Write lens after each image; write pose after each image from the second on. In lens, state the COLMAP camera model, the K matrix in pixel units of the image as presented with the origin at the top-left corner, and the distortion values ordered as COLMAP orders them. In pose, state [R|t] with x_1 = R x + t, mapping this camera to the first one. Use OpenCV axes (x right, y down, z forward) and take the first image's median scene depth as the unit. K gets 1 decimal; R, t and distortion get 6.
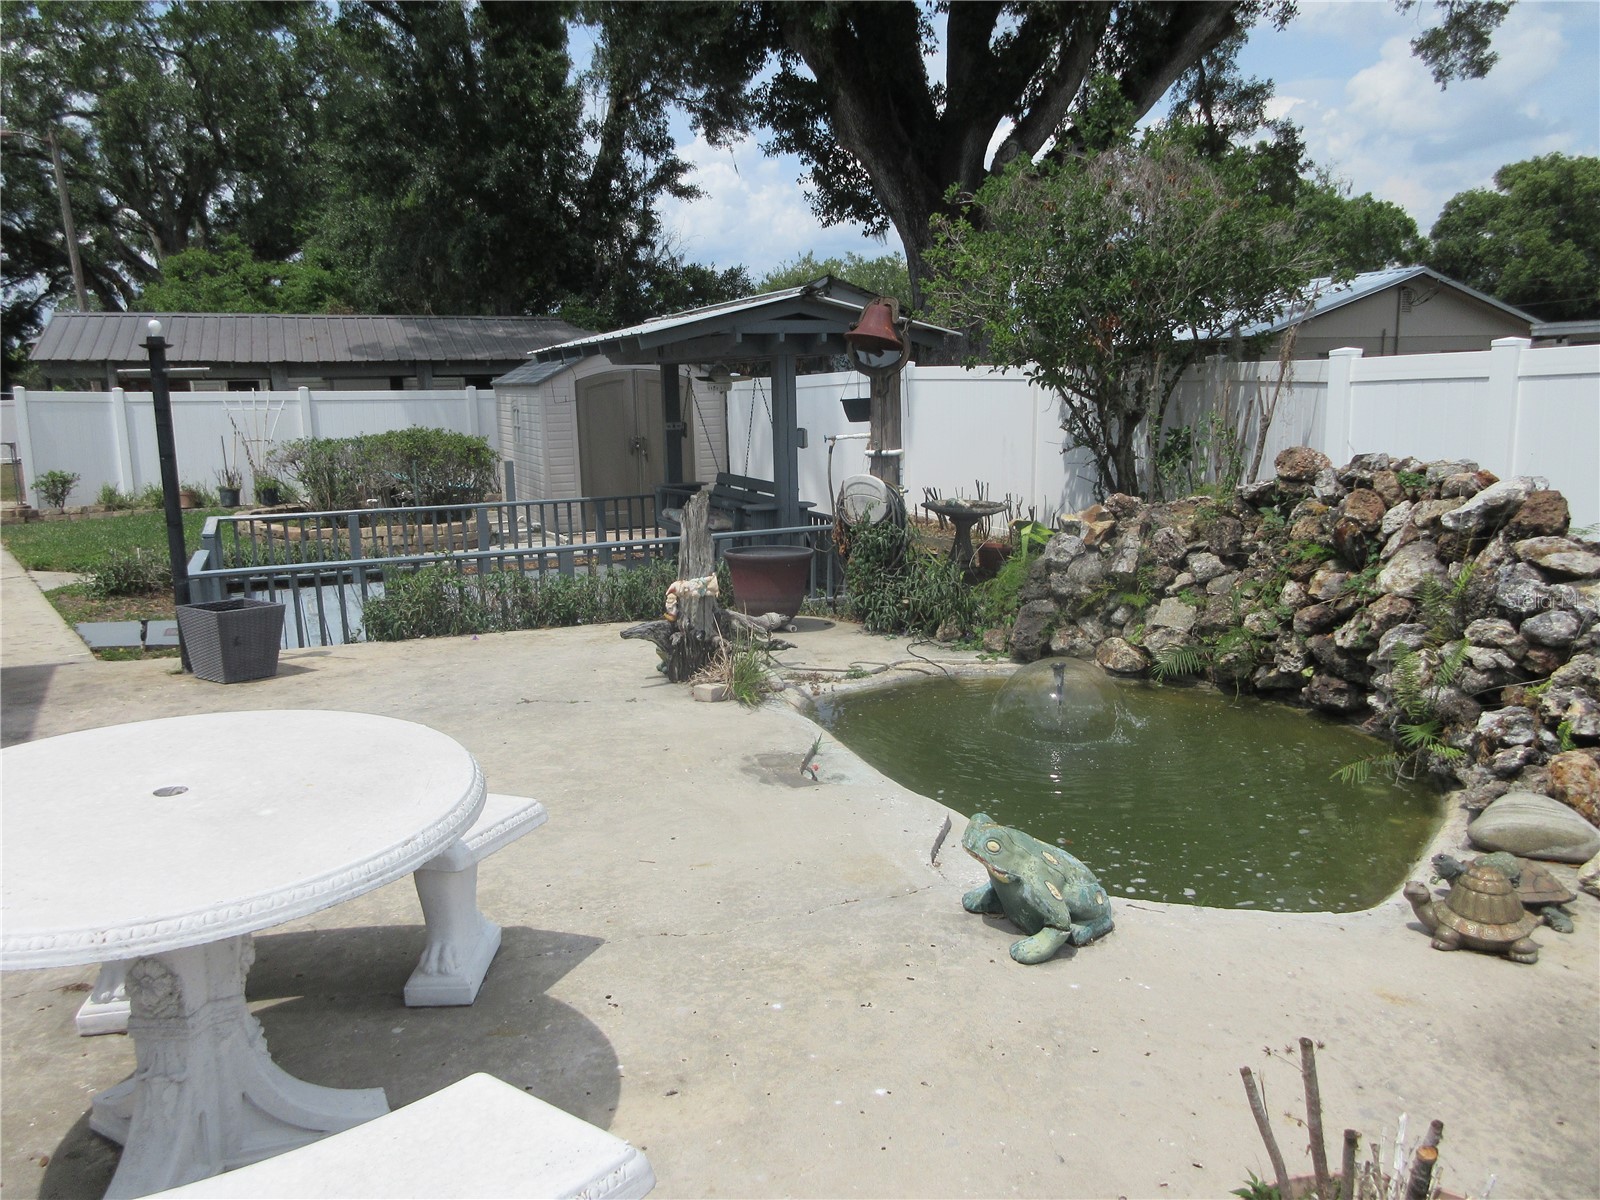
lens RADIAL K [[1199.1, 0, 800.0], [0, 1199.1, 600.0], [0, 0, 1]] dist [0.024196, -0.011698]
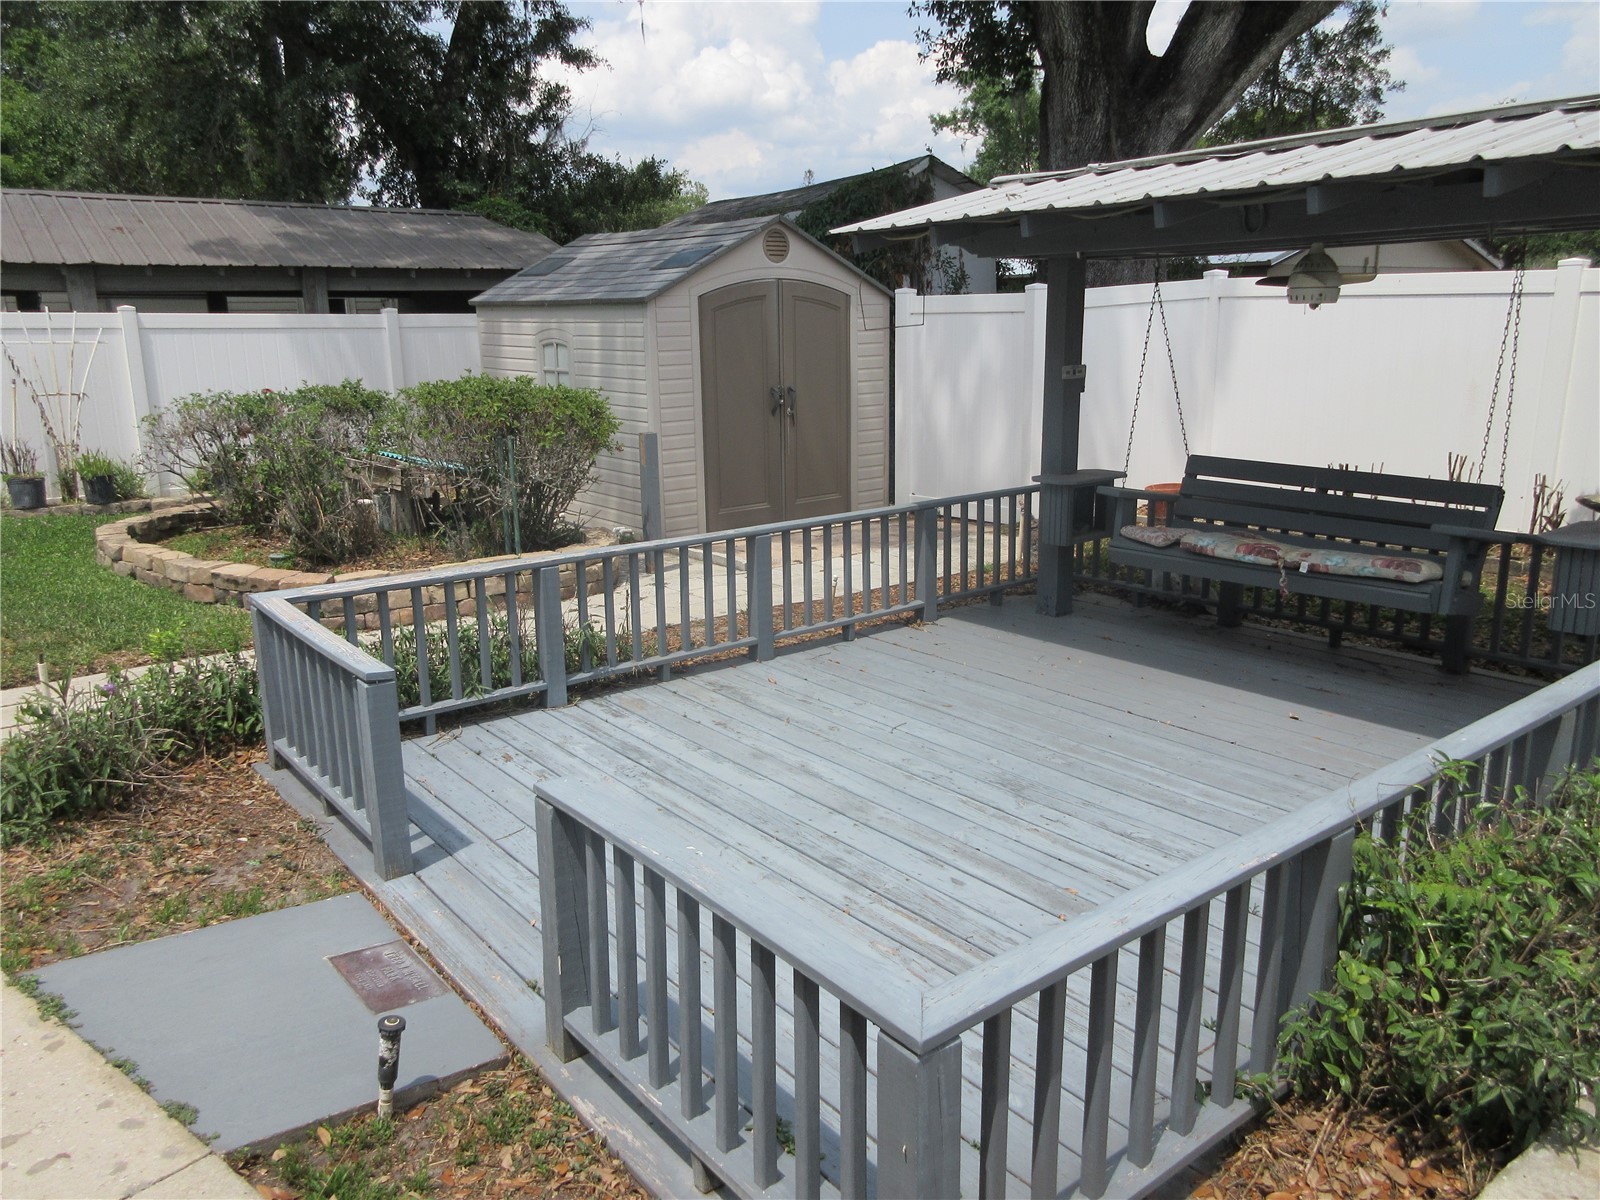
lens RADIAL K [[1199.1, 0, 800.0], [0, 1199.1, 600.0], [0, 0, 1]] dist [0.024196, -0.011698]
pose [[0.970041, -0.048581, 0.238036, -0.231907], [0.036862, 0.997890, 0.053443, -0.046793], [-0.240130, -0.043068, 0.969785, 0.309836]]
